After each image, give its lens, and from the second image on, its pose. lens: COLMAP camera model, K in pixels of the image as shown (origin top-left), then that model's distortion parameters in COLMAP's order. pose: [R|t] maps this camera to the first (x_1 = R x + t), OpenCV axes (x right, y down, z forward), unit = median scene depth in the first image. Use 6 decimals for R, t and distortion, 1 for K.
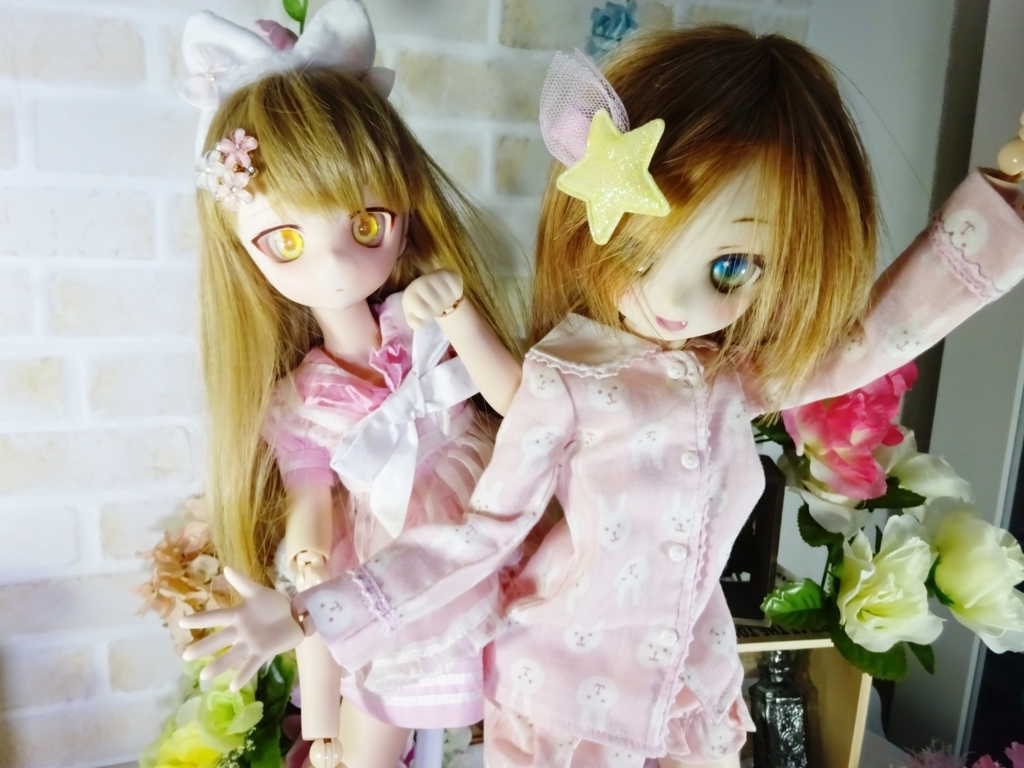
lens RADIAL K [[709.6, 0, 471.8], [0, 709.6, 380.7], [0, 0, 1]] dist [0.047421, -0.127297]
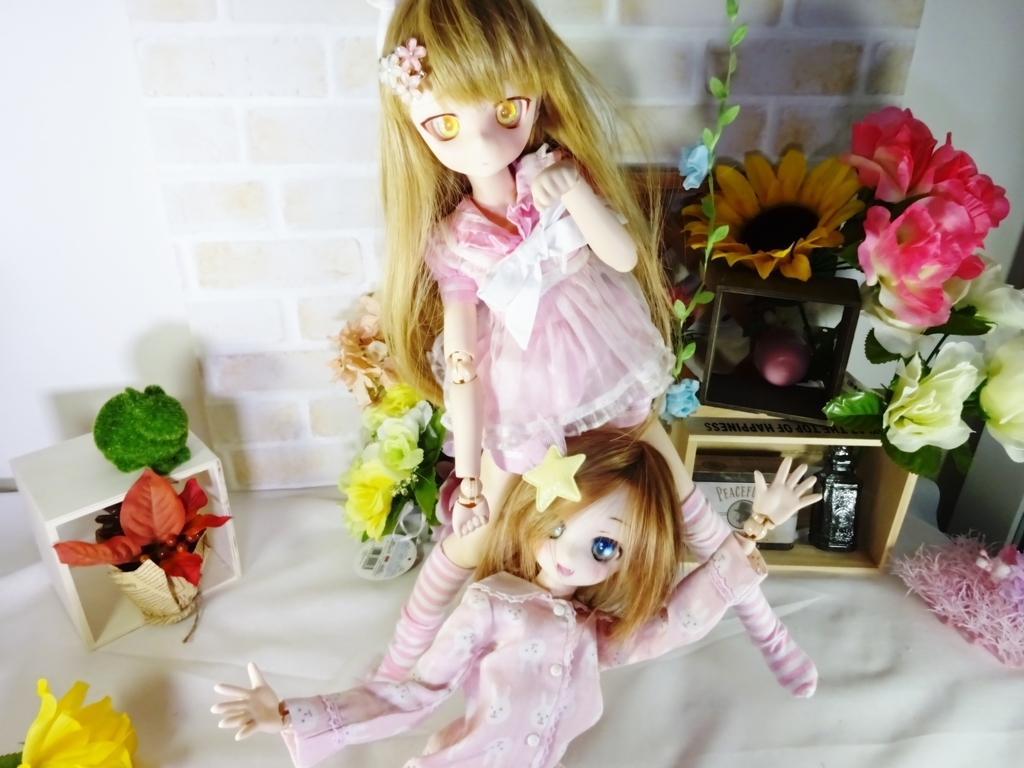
lens RADIAL K [[729.1, 0, 458.9], [0, 729.1, 382.8], [0, 0, 1]] dist [-0.216896, -0.002814]
pose [[0.979445, 0.070006, -0.189175, 0.031160], [-0.008780, 0.951751, 0.306745, -0.104406], [0.201521, -0.298779, 0.932803, -0.260681]]
